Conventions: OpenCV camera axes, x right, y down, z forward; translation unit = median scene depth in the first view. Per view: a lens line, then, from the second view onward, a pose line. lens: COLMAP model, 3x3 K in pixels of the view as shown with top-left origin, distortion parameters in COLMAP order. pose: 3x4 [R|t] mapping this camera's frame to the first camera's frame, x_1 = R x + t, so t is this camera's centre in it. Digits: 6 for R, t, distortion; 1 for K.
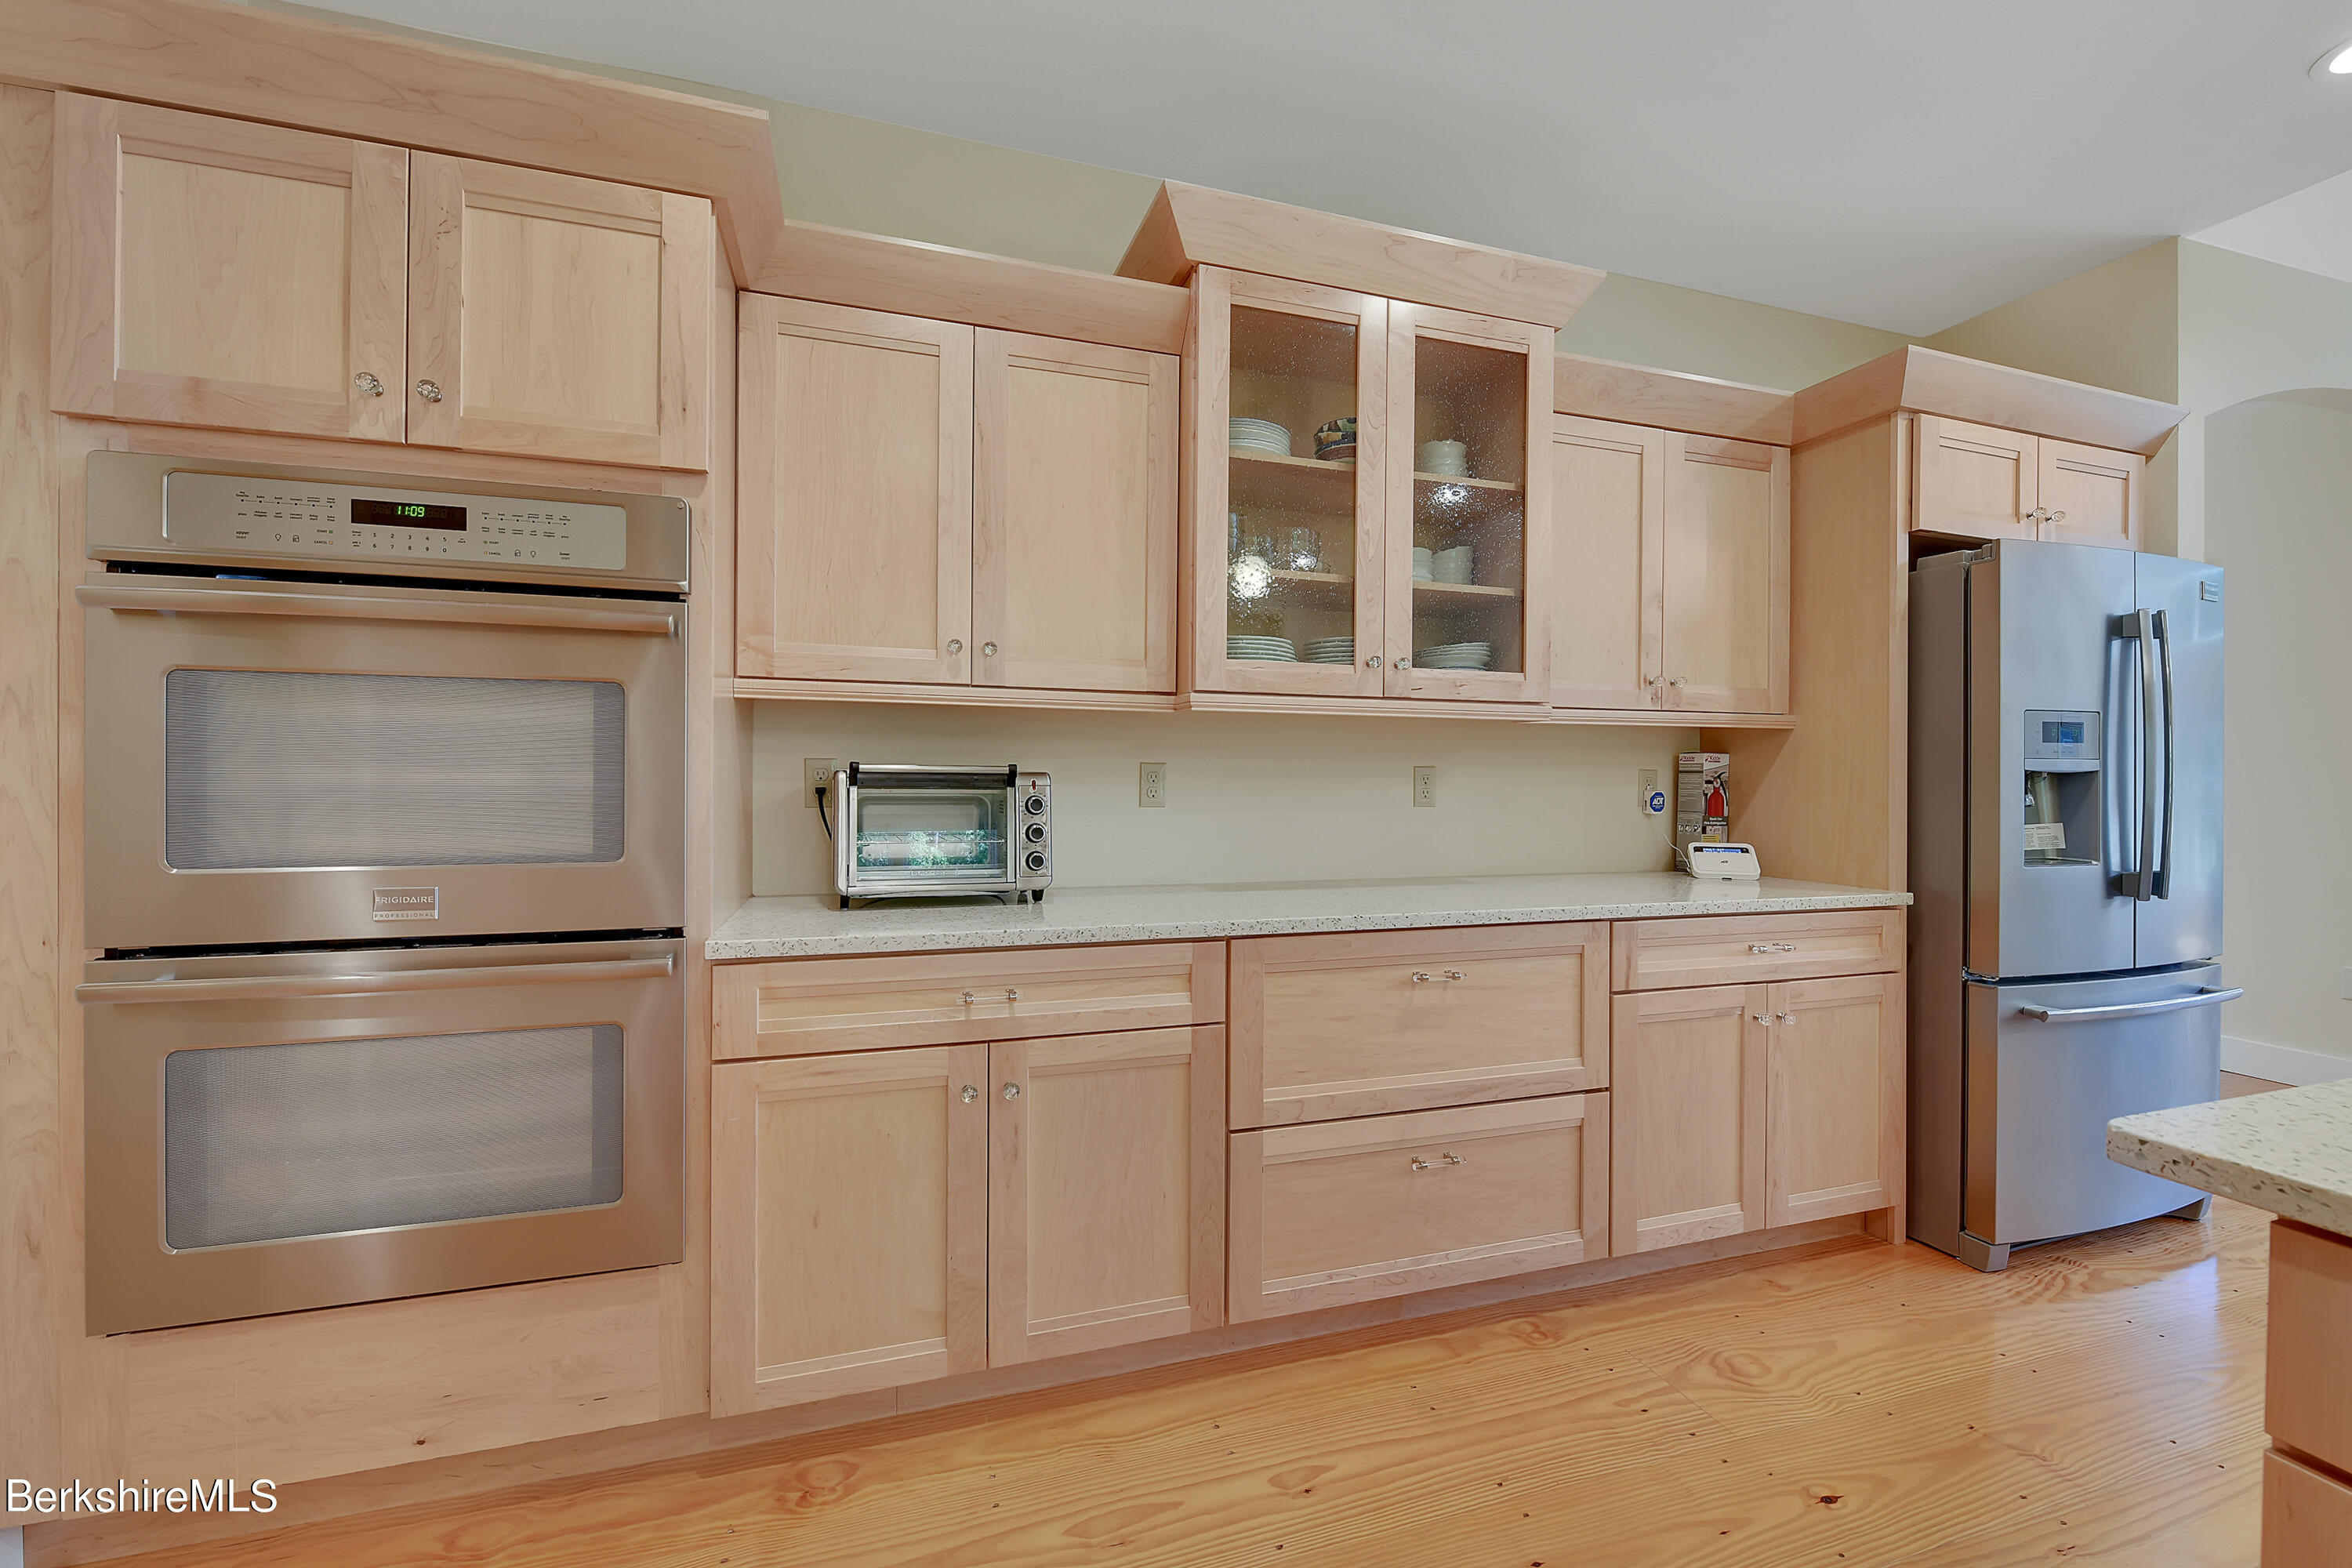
lens RADIAL K [[953.8, 0, 1165.3], [0, 953.8, 763.5], [0, 0, 1]] dist [-0.009494, -0.001989]
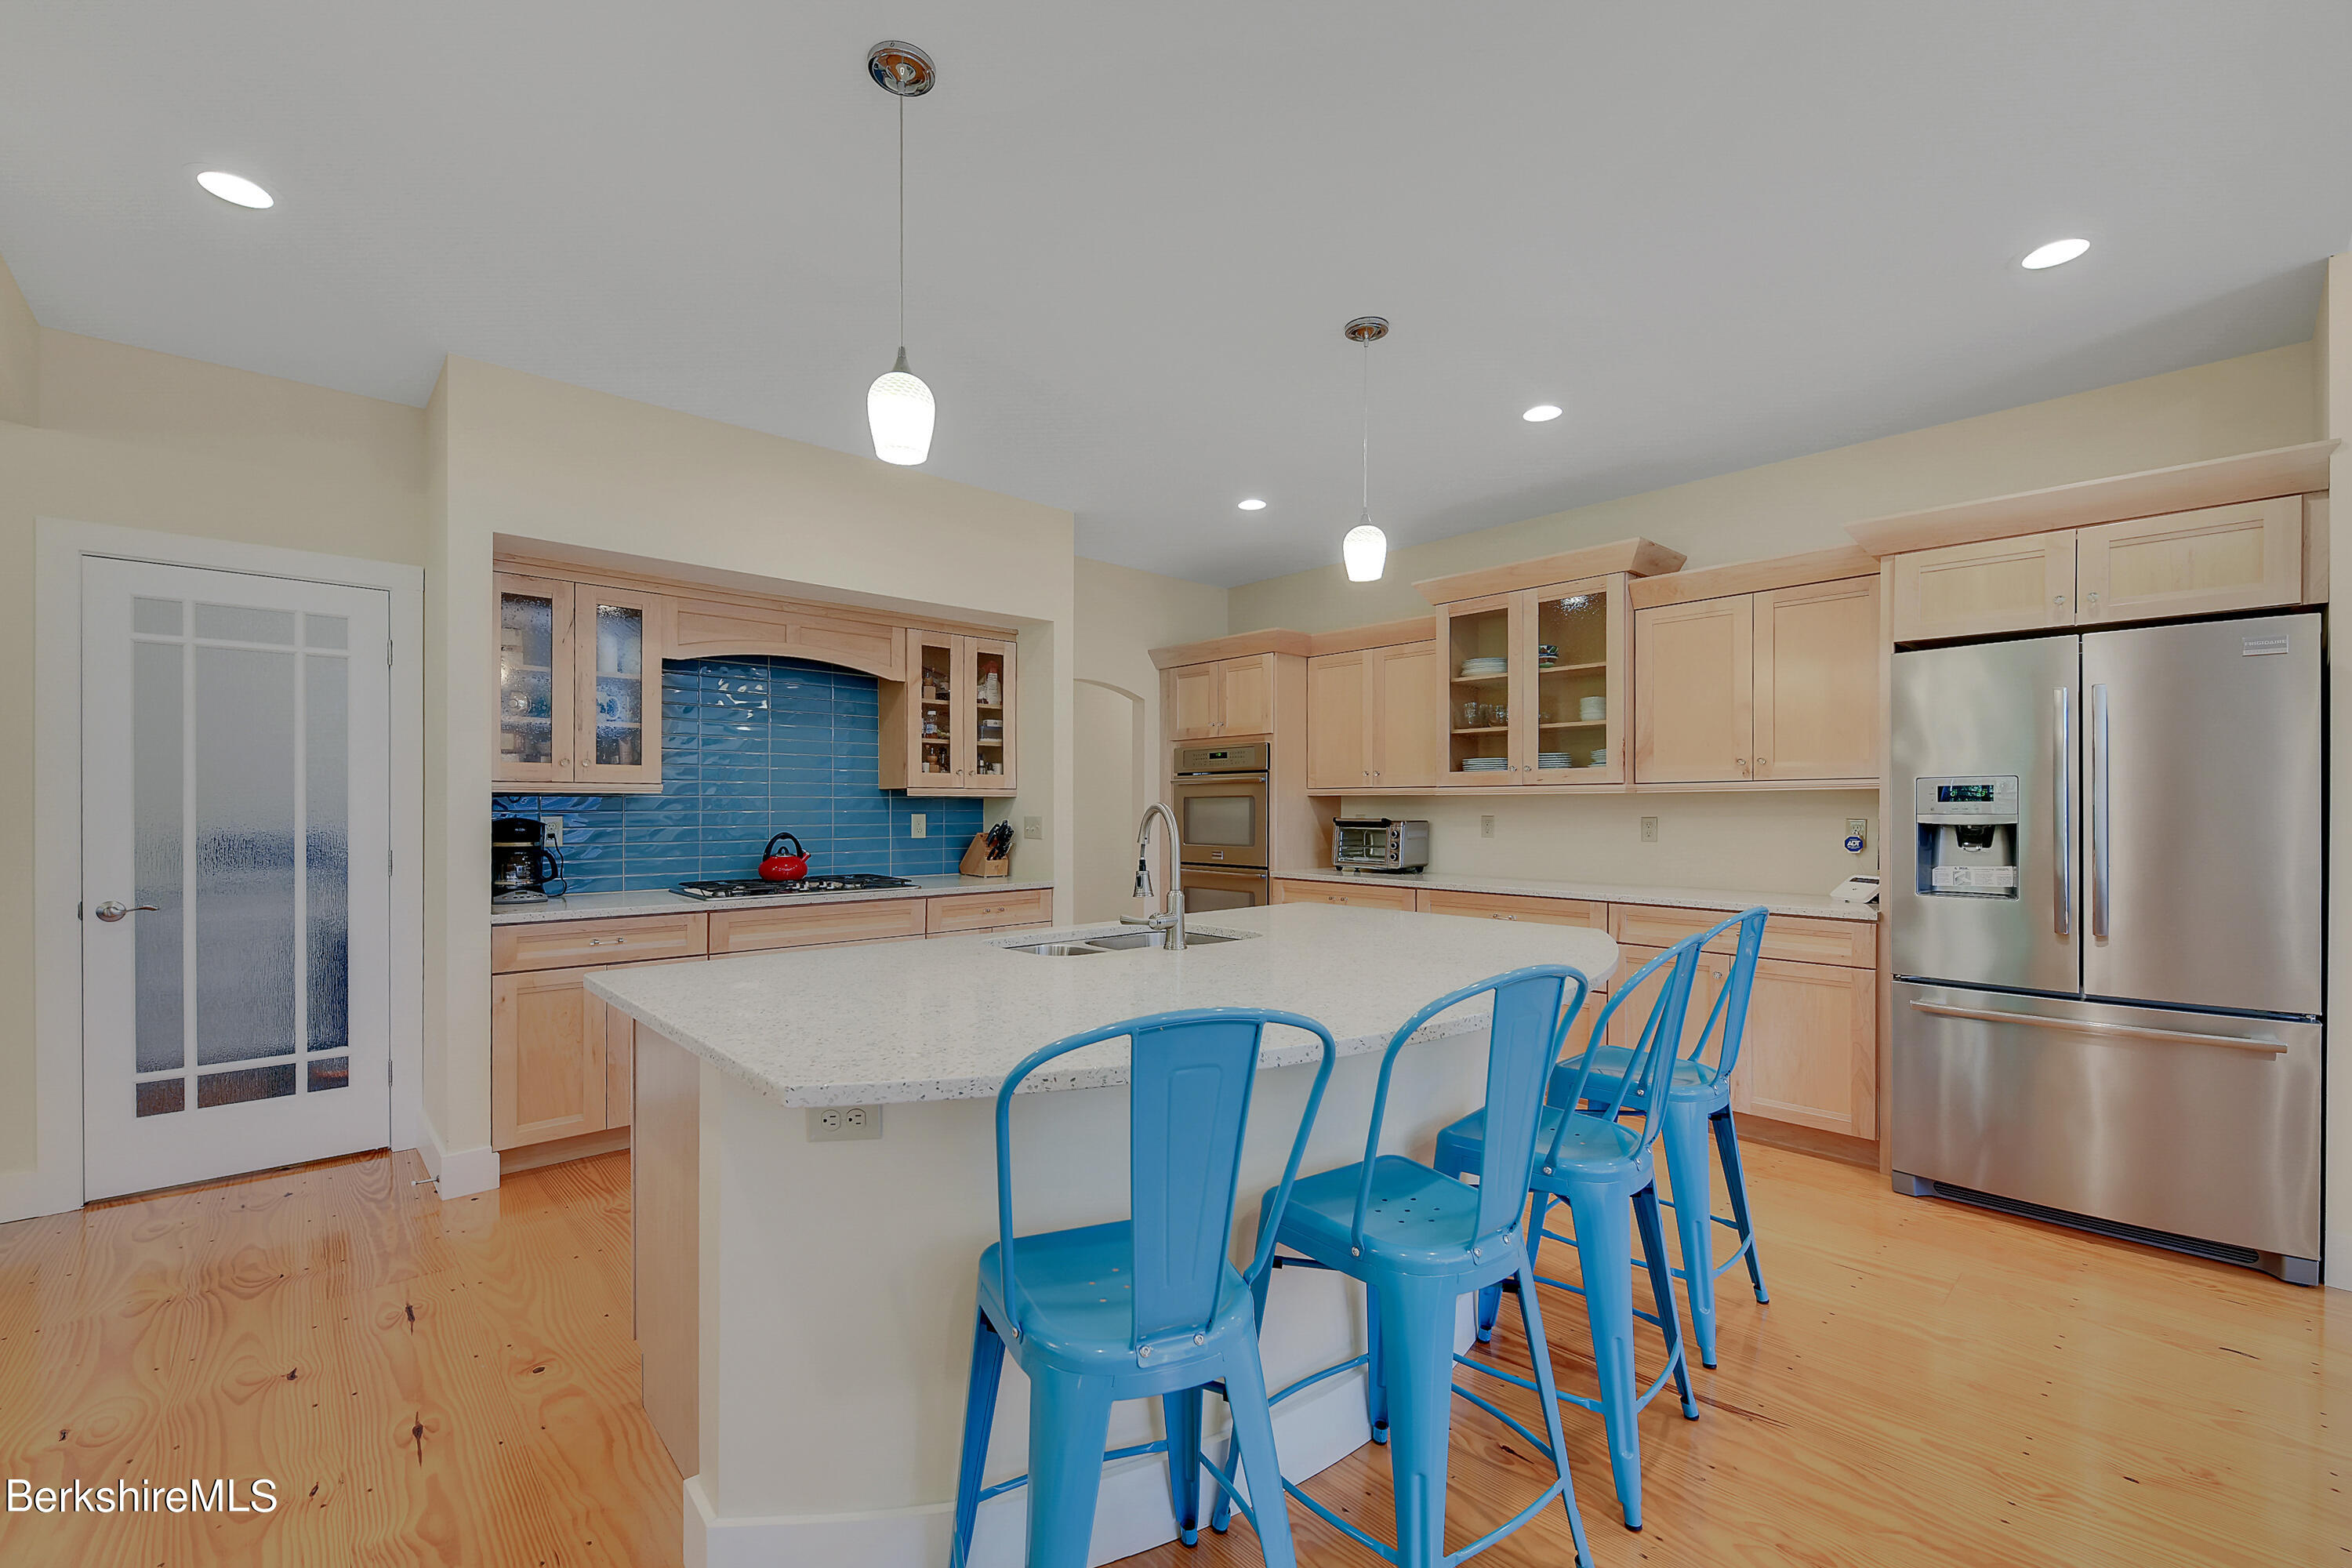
lens RADIAL K [[953.8, 0, 1167.8], [0, 953.8, 799.4], [0, 0, 1]] dist [-0.009494, -0.001989]
pose [[0.418475, -0.012799, -0.908138, 1.910759], [0.018701, 0.999810, -0.005474, -0.045280], [0.908036, -0.014692, 0.418635, -0.598822]]
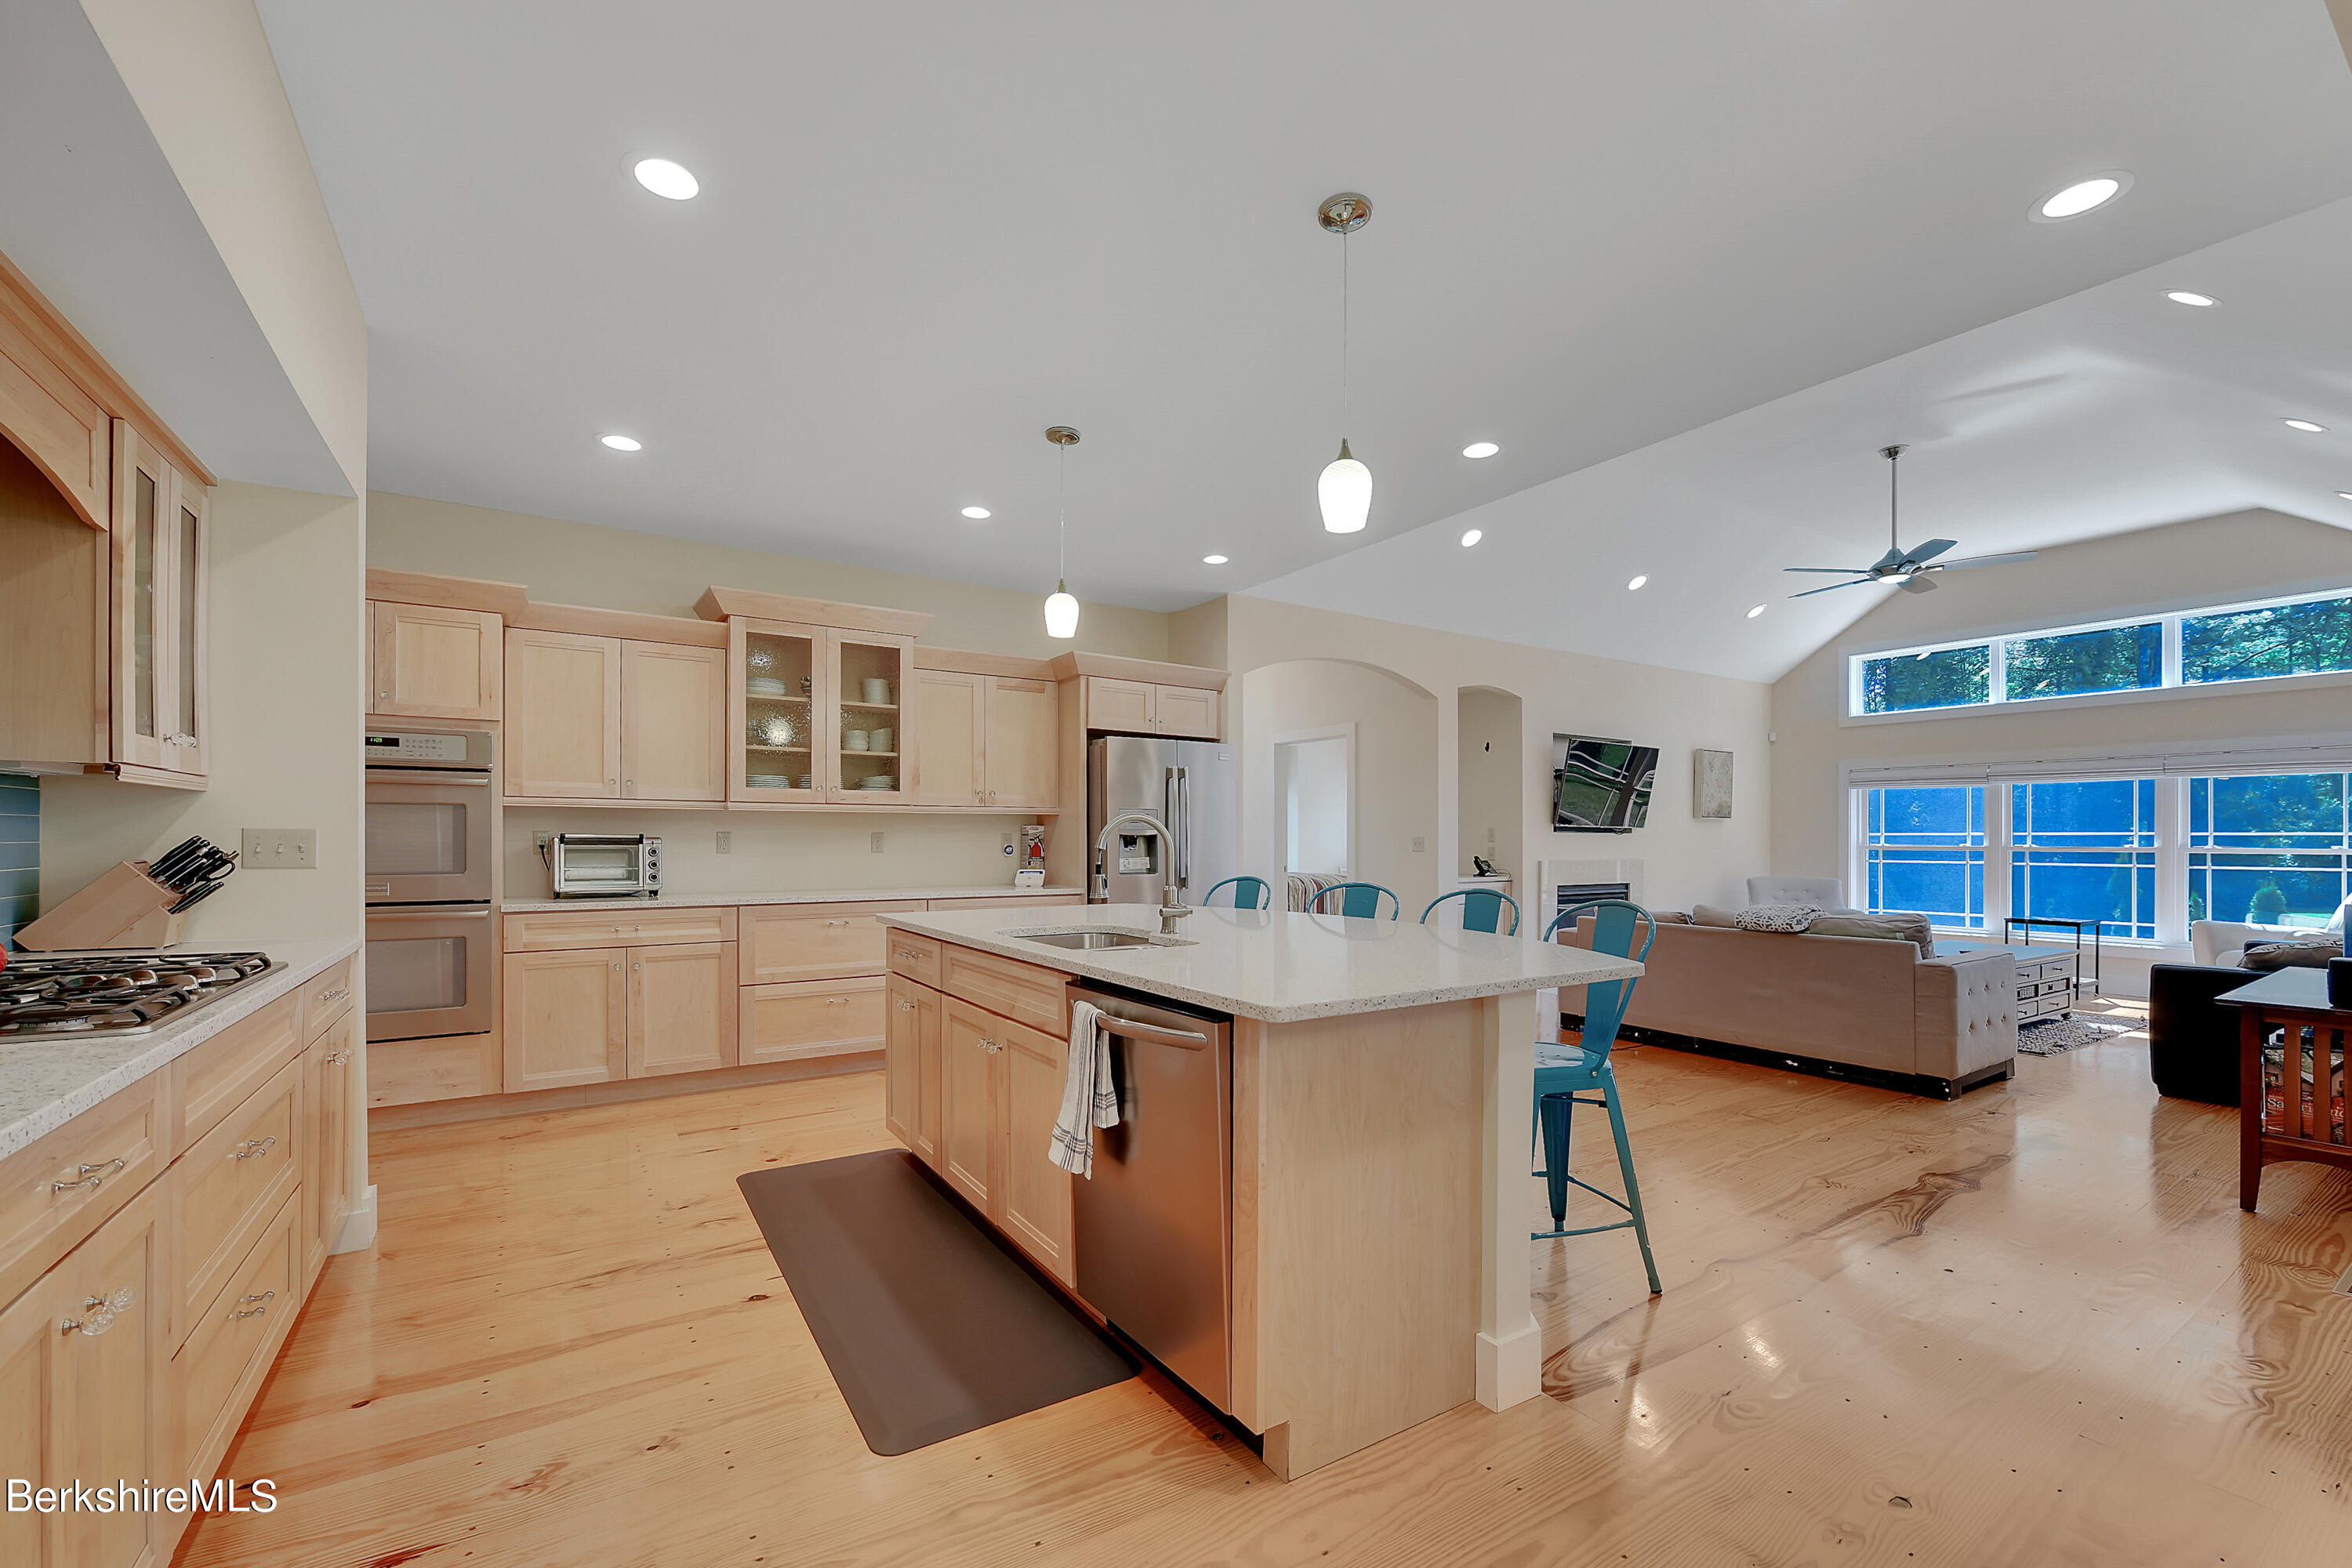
lens RADIAL K [[953.8, 0, 1164.5], [0, 953.8, 837.9], [0, 0, 1]] dist [-0.009494, -0.001989]
pose [[0.963349, -0.003446, 0.268230, 0.427620], [-0.001645, 0.999823, 0.018754, -0.033837], [-0.268247, -0.018508, 0.963172, -1.494492]]
